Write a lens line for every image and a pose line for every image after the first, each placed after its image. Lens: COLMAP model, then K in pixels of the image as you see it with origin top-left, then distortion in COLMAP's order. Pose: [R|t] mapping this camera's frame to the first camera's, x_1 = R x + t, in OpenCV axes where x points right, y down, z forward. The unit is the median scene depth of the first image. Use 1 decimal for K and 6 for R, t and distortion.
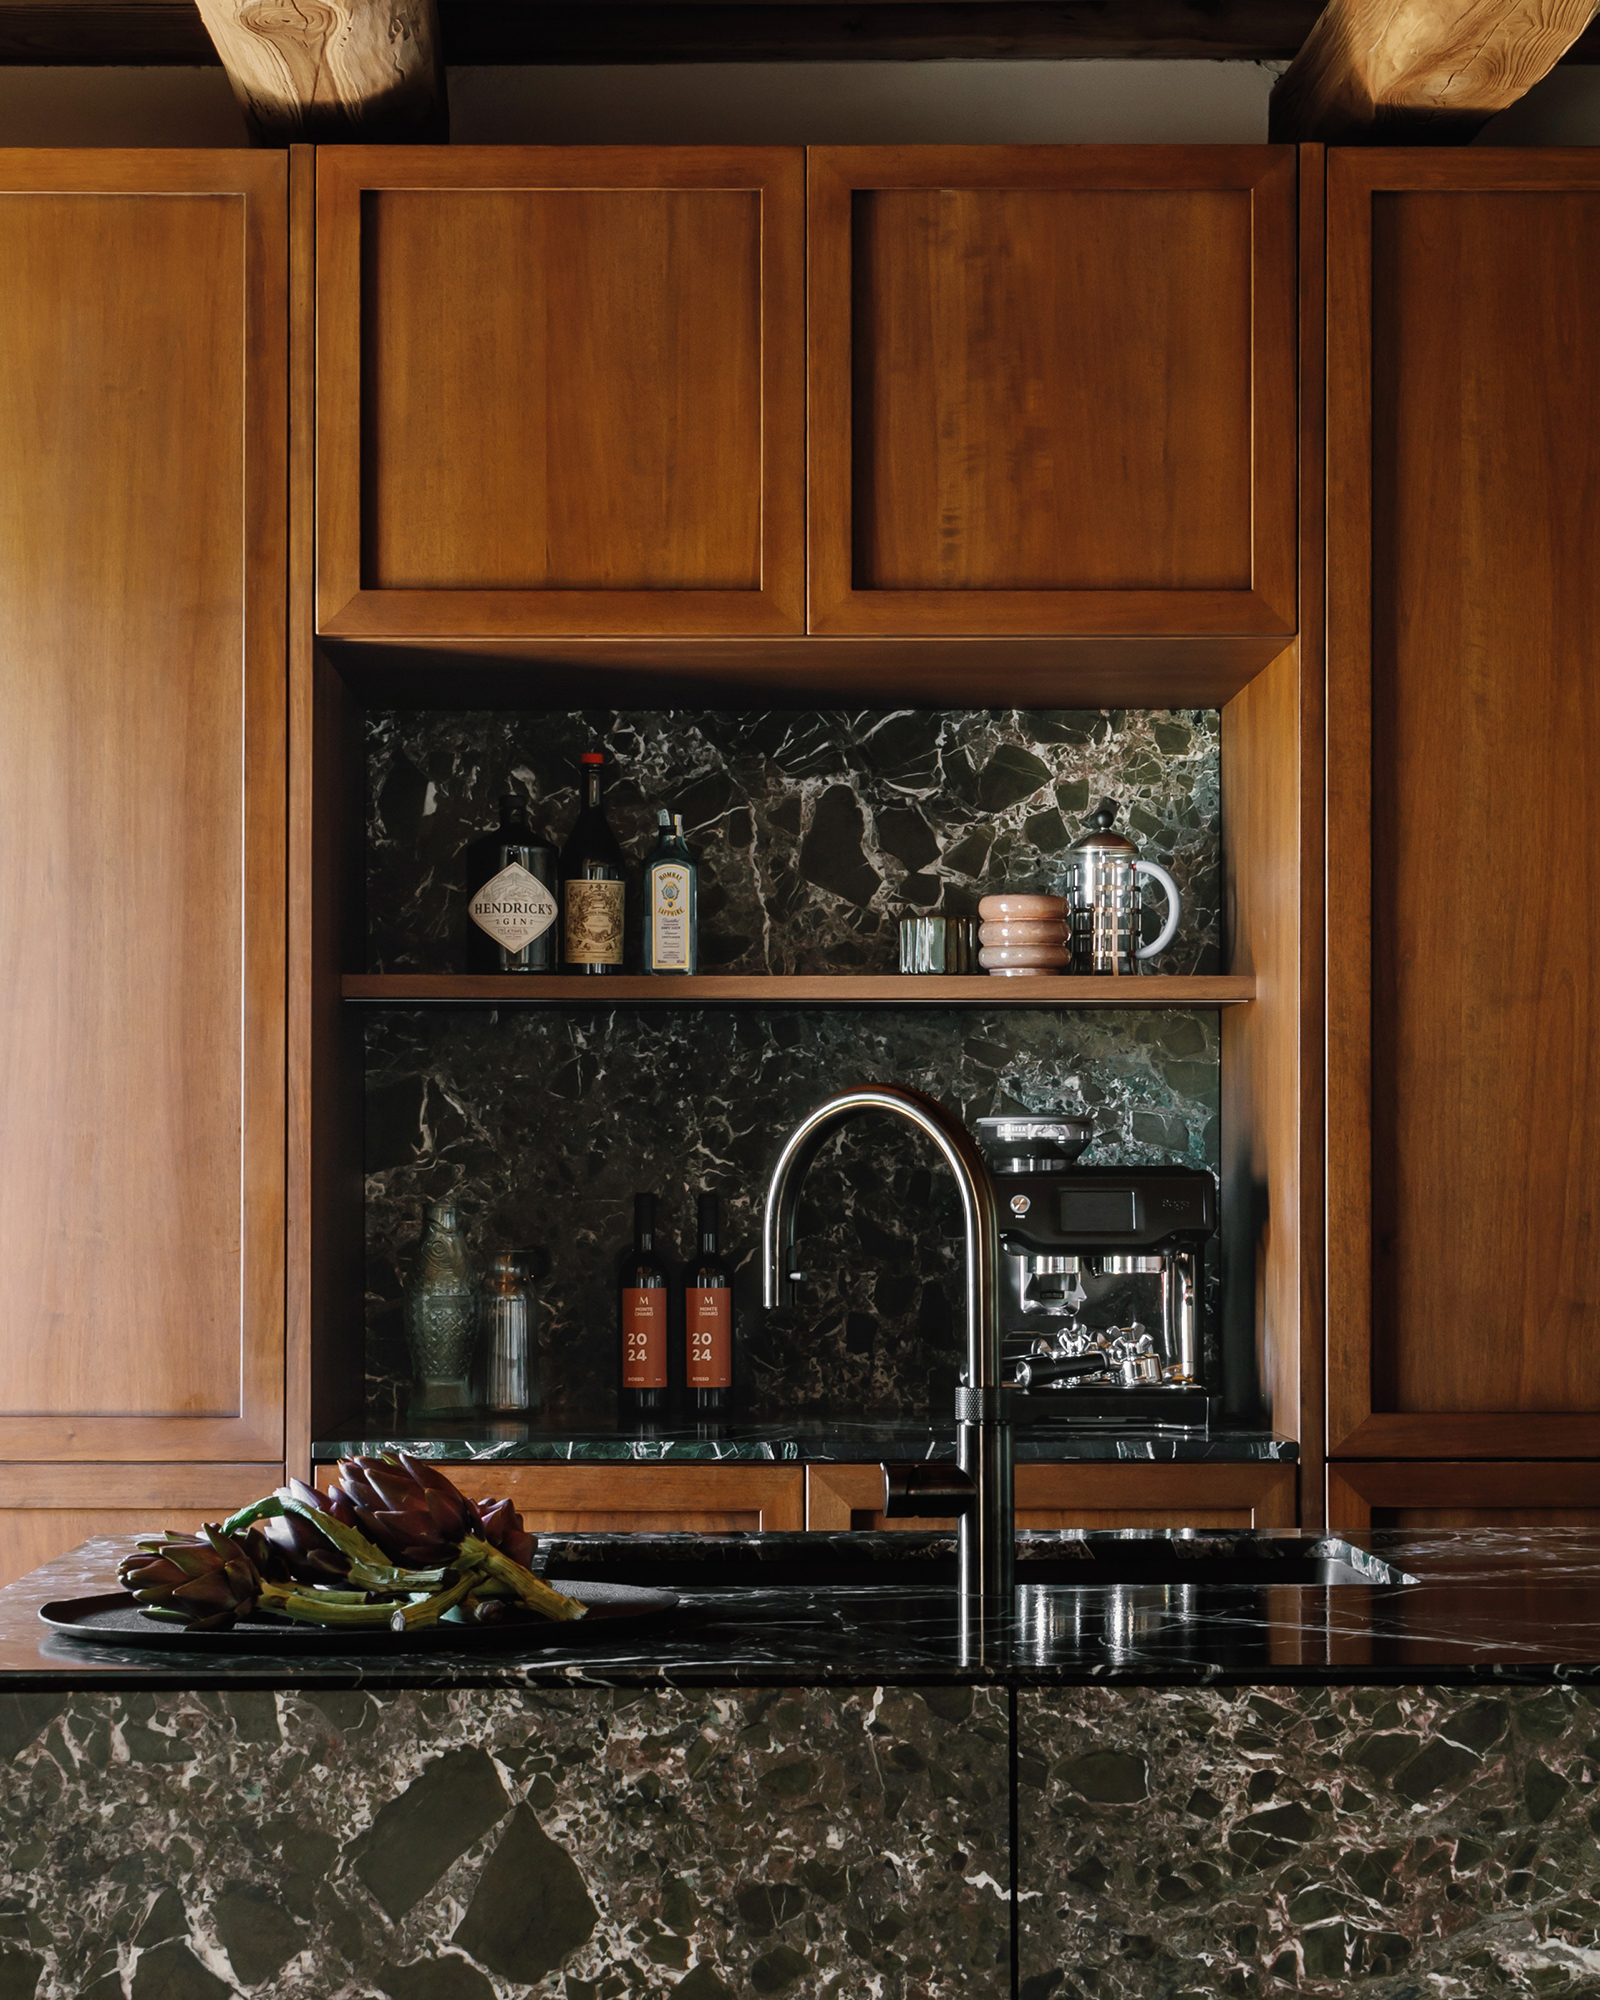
lens RADIAL K [[3564.4, 0, 800.0], [0, 3564.4, 1136.8], [0, 0, 1]] dist [0.027894, -0.145828]
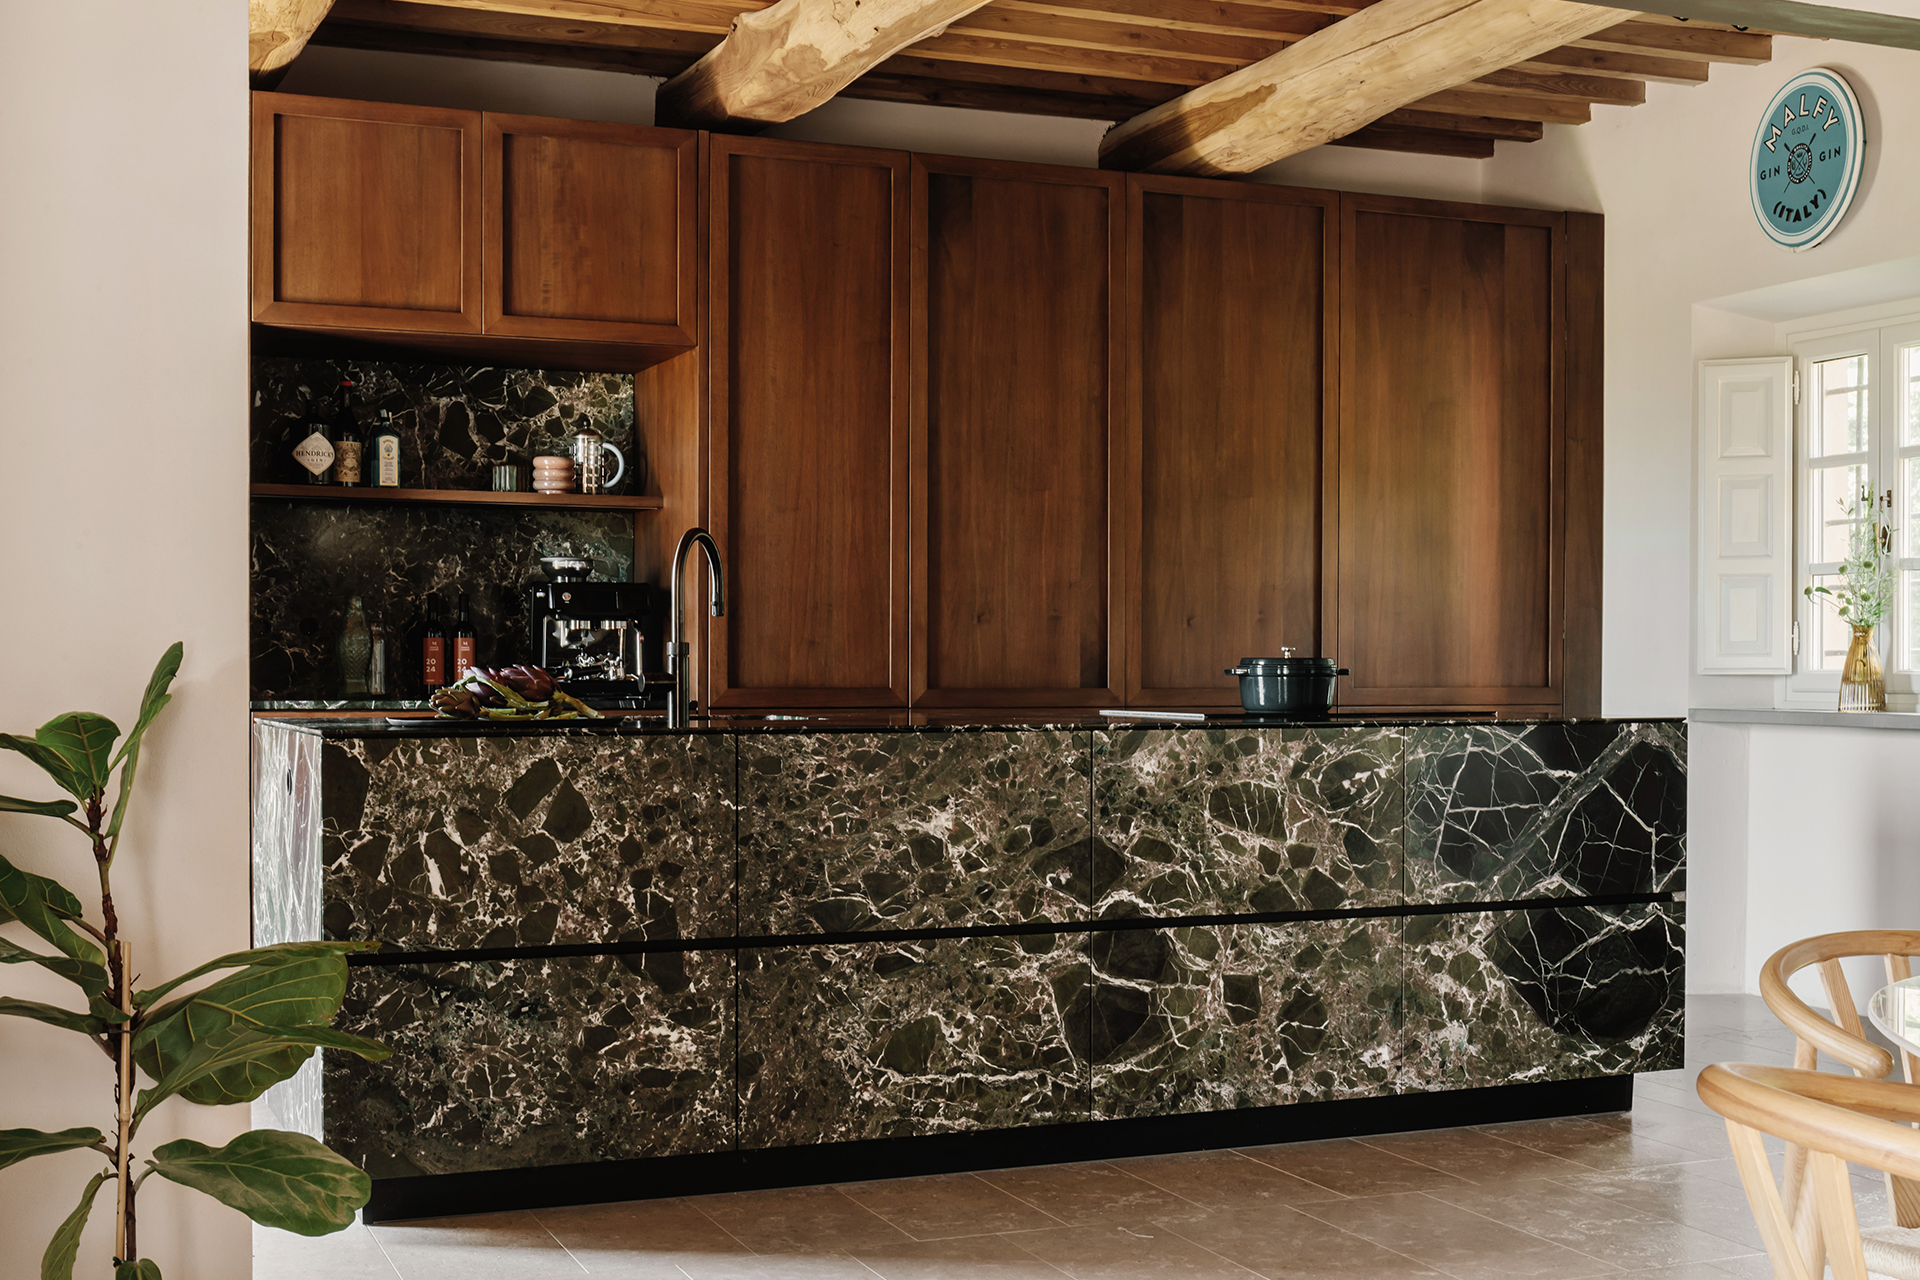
lens RADIAL K [[2381.5, 0, 960.0], [0, 2381.5, 640.0], [0, 0, 1]] dist [-0.017216, -0.042753]
pose [[0.921940, 0.008251, 0.387245, -0.291055], [-0.009018, 0.999959, 0.000165, 0.044359], [-0.387228, -0.003644, 0.921977, -0.462054]]
